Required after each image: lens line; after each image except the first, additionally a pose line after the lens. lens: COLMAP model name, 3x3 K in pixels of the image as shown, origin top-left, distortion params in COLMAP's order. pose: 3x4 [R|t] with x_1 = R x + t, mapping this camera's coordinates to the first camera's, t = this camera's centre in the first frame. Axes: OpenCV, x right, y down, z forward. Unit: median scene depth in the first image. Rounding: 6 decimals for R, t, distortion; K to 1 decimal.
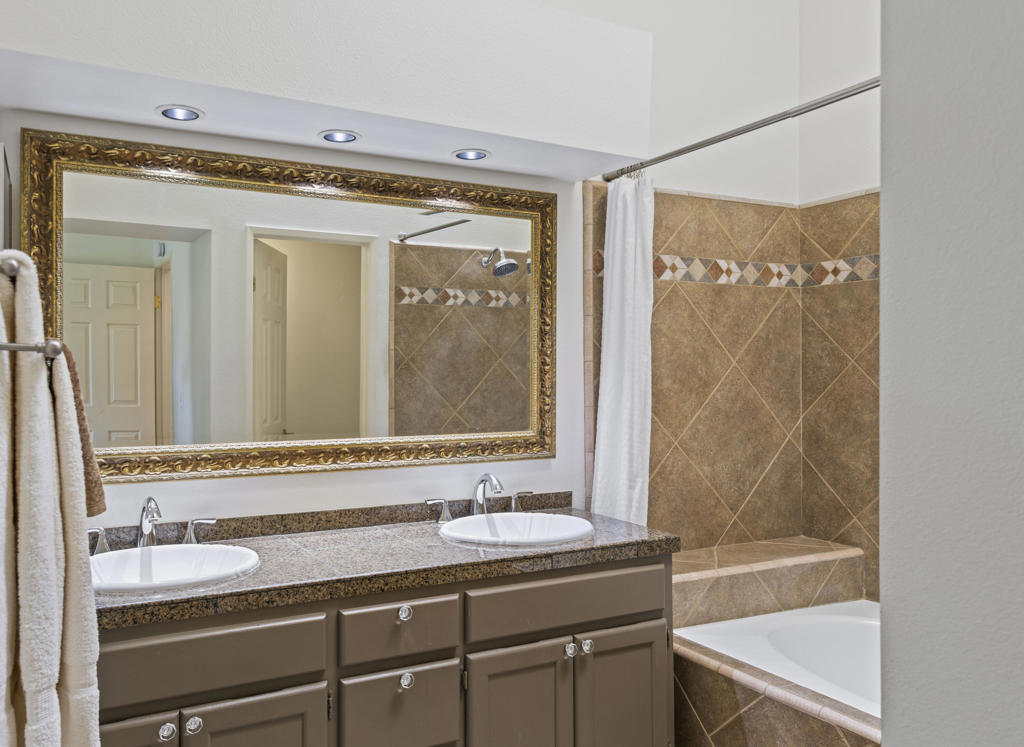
lens RADIAL K [[1073.6, 0, 511.8], [0, 1073.6, 370.7], [0, 0, 1]] dist [-0.019348, 0.000000]
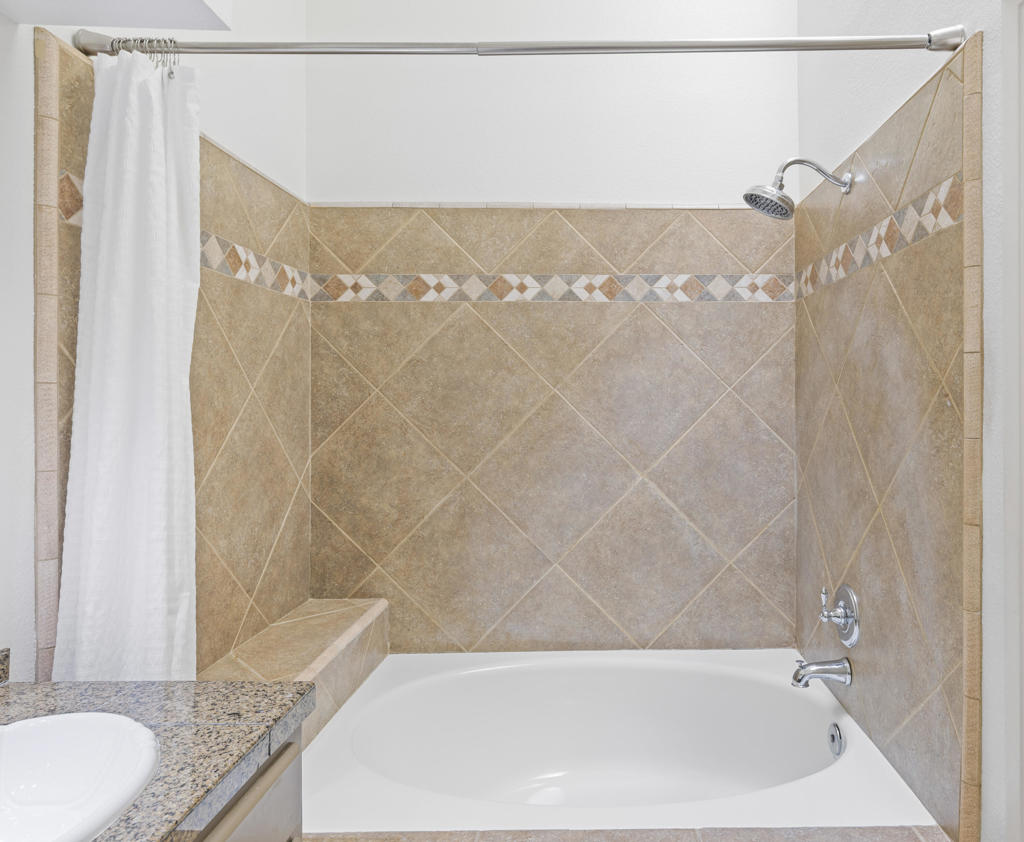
lens RADIAL K [[628.3, 0, 529.3], [0, 628.3, 395.6], [0, 0, 1]] dist [0.001422, 0.000965]
pose [[0.479700, 0.006875, 0.877406, -0.078921], [-0.001754, 0.999975, -0.006876, -0.001214], [-0.877431, 0.001759, 0.479700, 0.628859]]
